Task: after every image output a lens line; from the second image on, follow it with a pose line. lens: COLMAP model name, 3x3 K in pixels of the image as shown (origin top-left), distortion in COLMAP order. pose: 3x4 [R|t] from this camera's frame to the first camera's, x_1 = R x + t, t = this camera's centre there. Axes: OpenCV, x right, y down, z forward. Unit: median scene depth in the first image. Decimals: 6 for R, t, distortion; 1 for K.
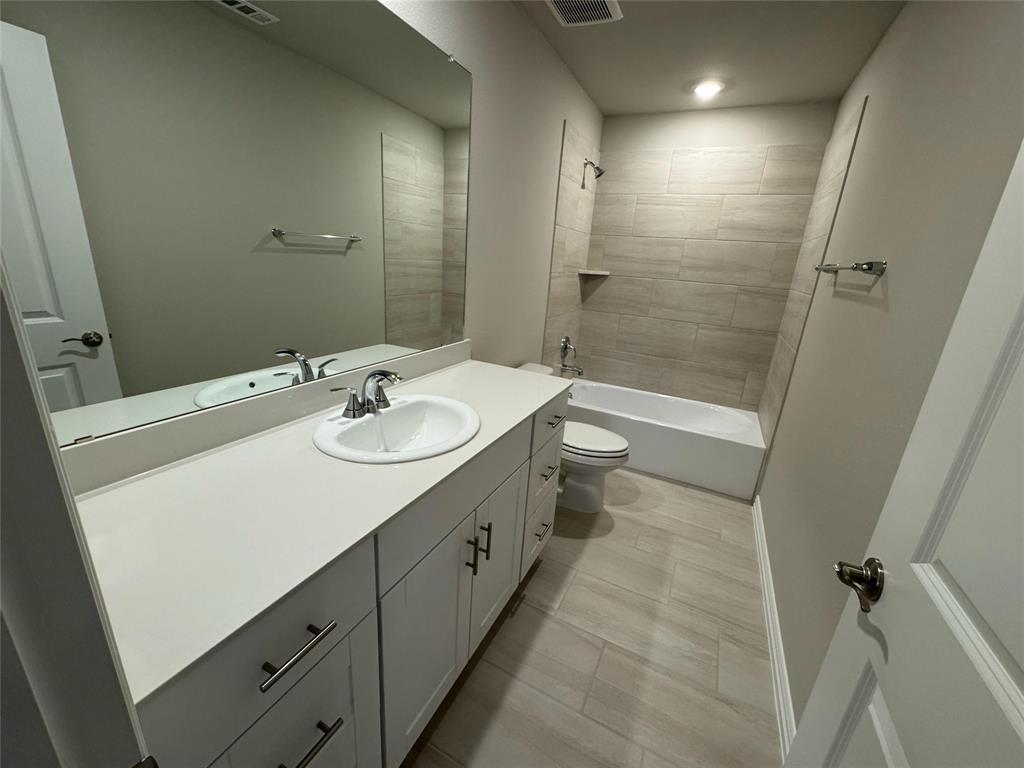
lens RADIAL K [[406.2, 0, 508.1], [0, 406.2, 382.3], [0, 0, 1]] dist [0.001523, 0.000076]
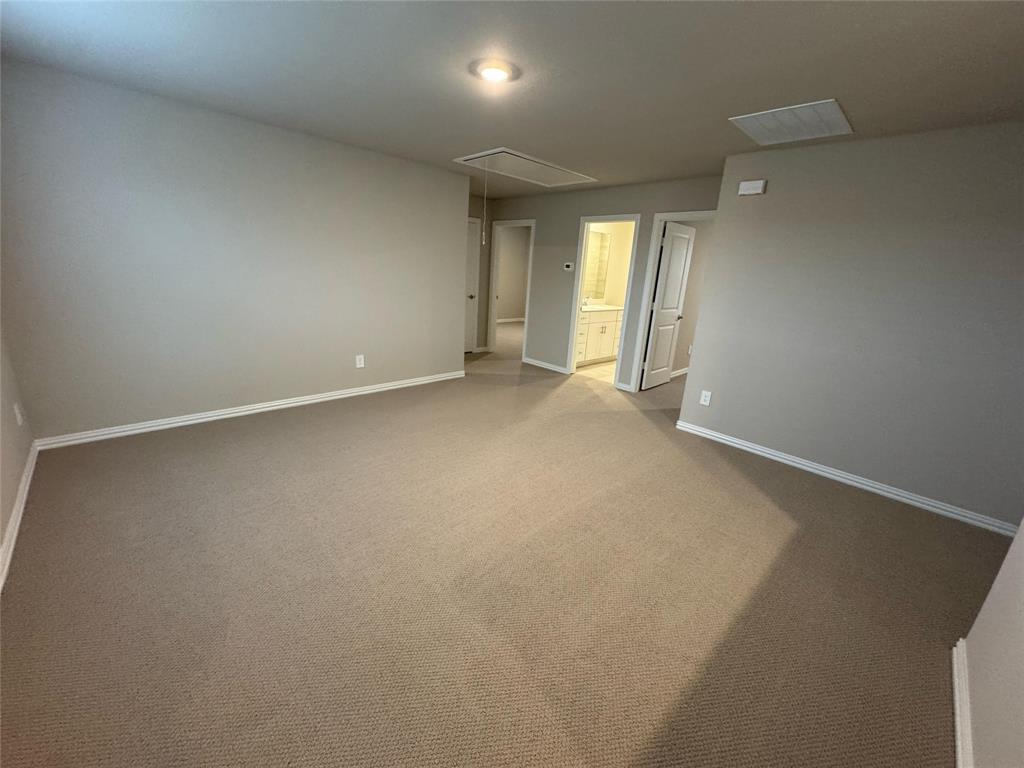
lens RADIAL K [[406.2, 0, 517.2], [0, 406.2, 380.3], [0, 0, 1]] dist [0.001523, 0.000076]
pose [[0.950015, 0.081381, -0.301412, 0.209760], [-0.095275, 0.994947, -0.031662, 0.537442], [0.297312, 0.058796, 0.952968, -1.776463]]
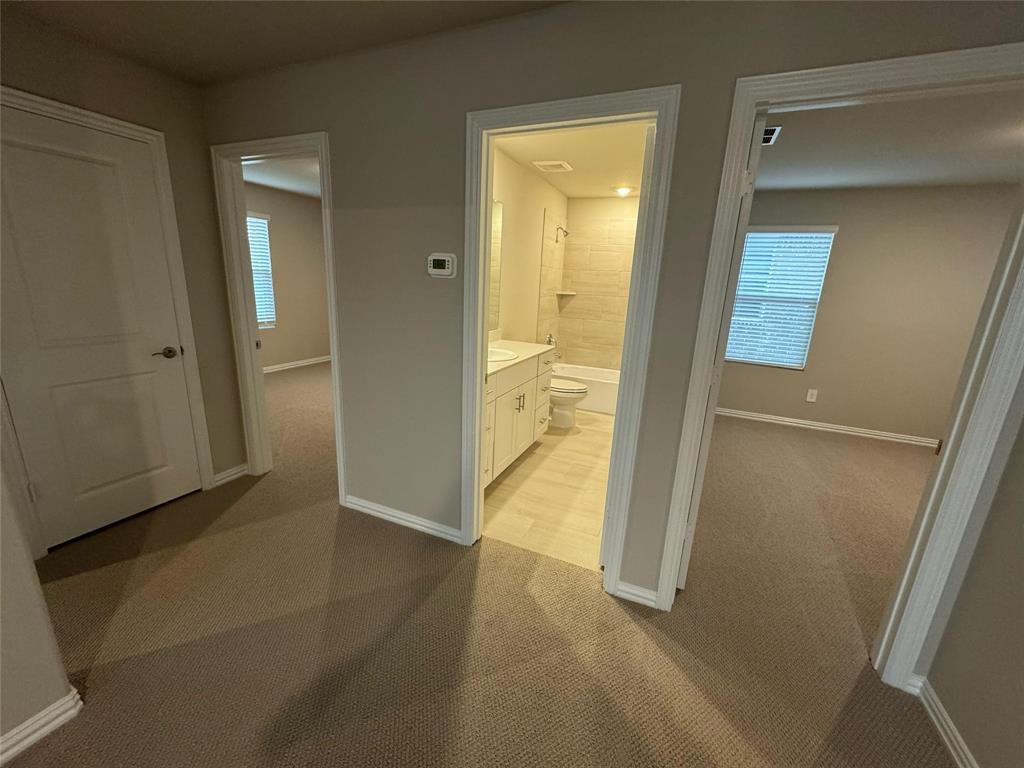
lens RADIAL K [[406.2, 0, 513.3], [0, 406.2, 379.7], [0, 0, 1]] dist [0.001523, 0.000076]
pose [[0.997969, -0.030770, 0.055768, -0.100076], [0.033690, 0.998068, -0.052200, 0.155815], [-0.054054, 0.053973, 0.997078, -0.597685]]
